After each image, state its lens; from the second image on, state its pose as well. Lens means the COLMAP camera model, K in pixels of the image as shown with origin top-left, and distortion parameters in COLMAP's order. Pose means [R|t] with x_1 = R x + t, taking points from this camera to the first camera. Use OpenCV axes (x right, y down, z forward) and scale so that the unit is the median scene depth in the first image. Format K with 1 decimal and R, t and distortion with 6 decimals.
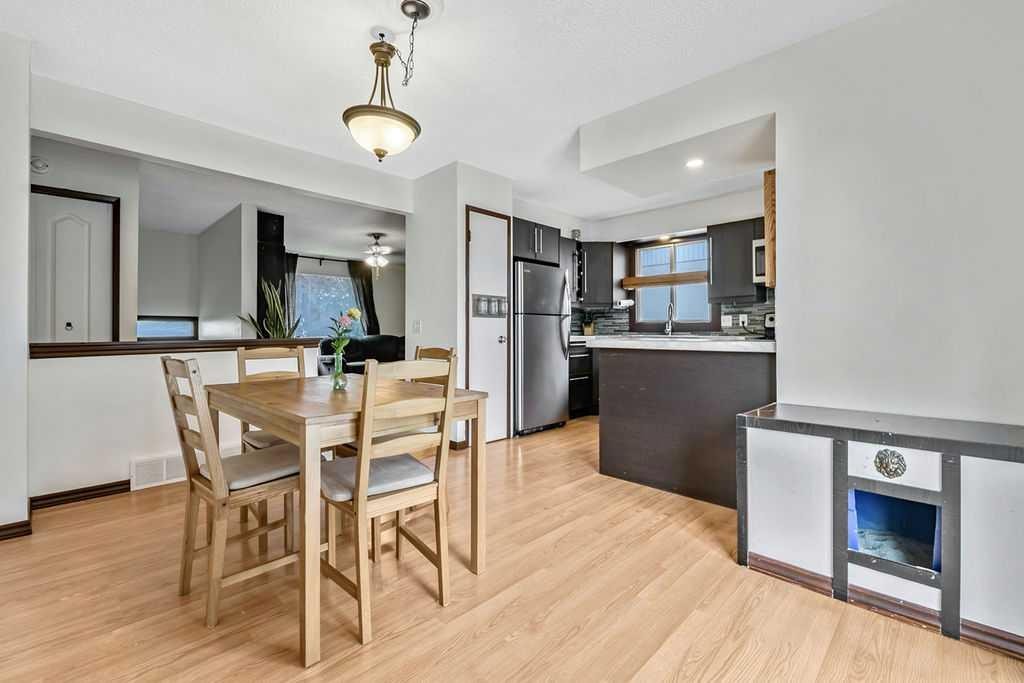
lens RADIAL K [[425.4, 0, 526.8], [0, 425.4, 333.9], [0, 0, 1]] dist [0.000820, 0.000060]
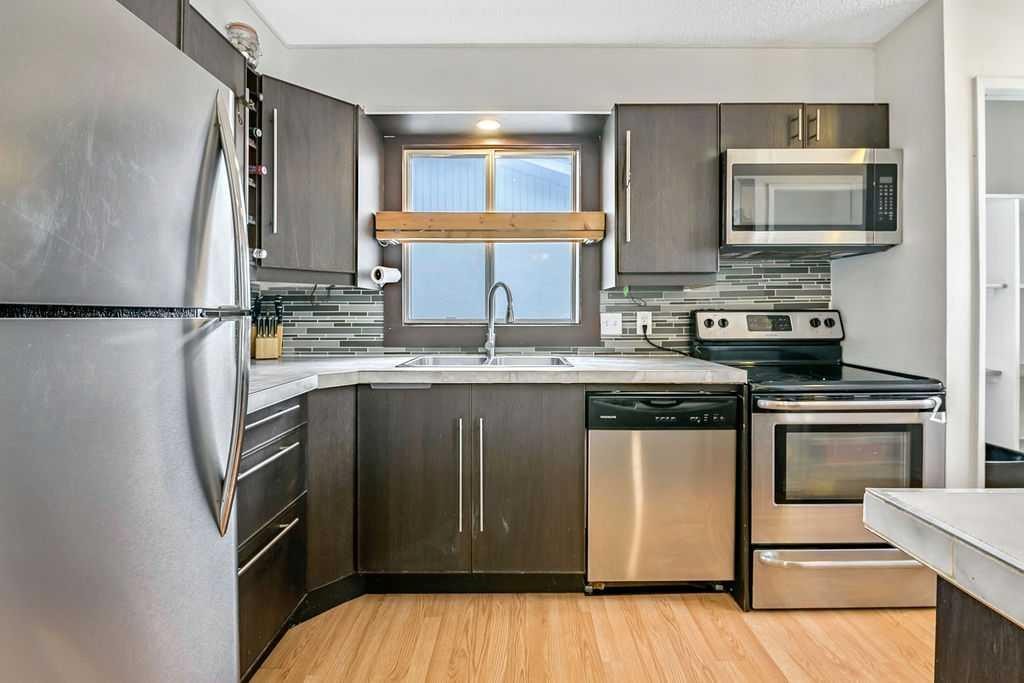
lens RADIAL K [[456.4, 0, 522.8], [0, 456.4, 314.8], [0, 0, 1]] dist [0.000086, -0.003405]
pose [[0.733305, 0.002908, 0.679894, 0.045255], [0.002473, 0.999973, -0.006945, -0.036998], [-0.679896, 0.006774, 0.733278, 0.685504]]
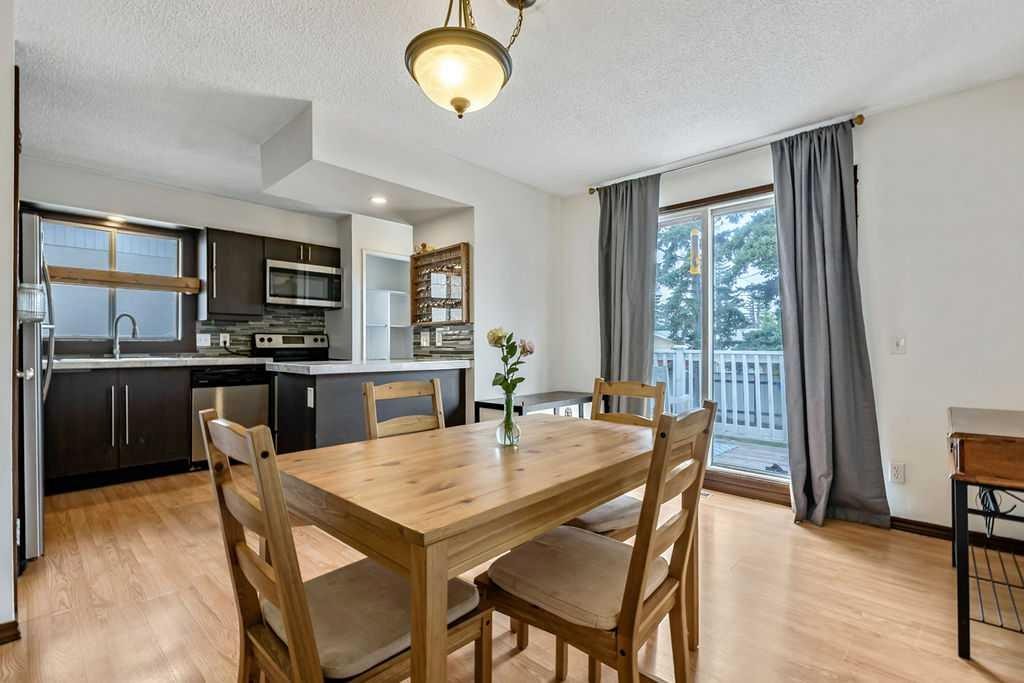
lens RADIAL K [[456.4, 0, 512.5], [0, 456.4, 344.8], [0, 0, 1]] dist [0.000086, -0.003405]
pose [[0.019673, 0.005434, 0.999792, -0.432352], [0.008801, 0.999946, -0.005608, -0.010378], [-0.999768, 0.008909, 0.019624, 0.358882]]
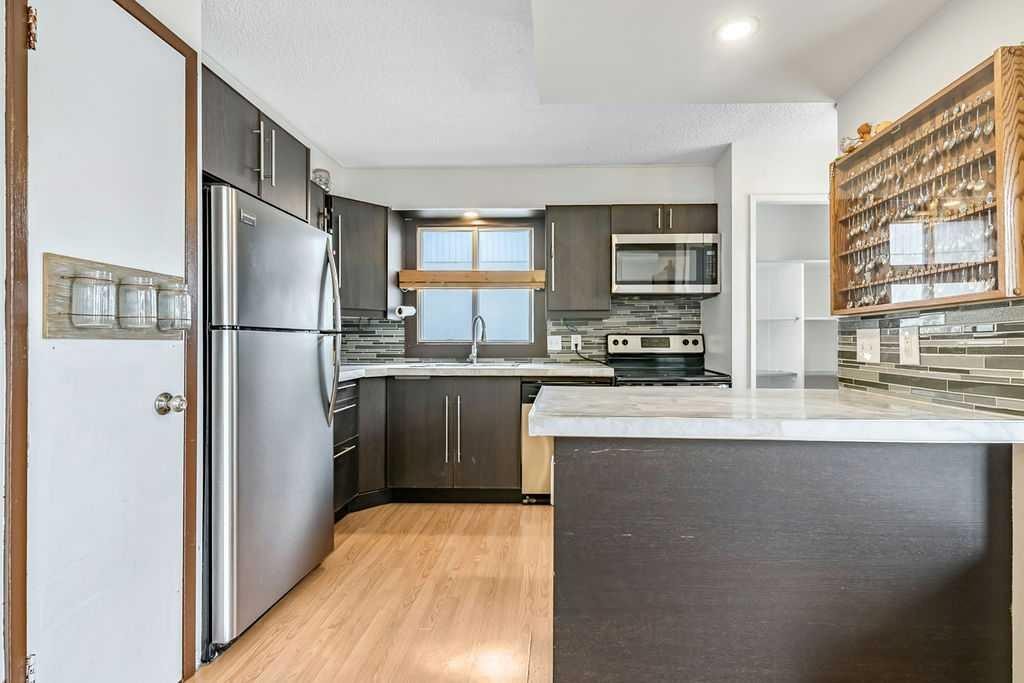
lens RADIAL K [[456.4, 0, 539.1], [0, 456.4, 343.6], [0, 0, 1]] dist [0.000086, -0.003405]
pose [[0.754601, 0.002617, 0.656179, -0.059041], [0.000382, 0.999990, -0.004429, -0.025819], [-0.656184, 0.003593, 0.754592, 0.428725]]
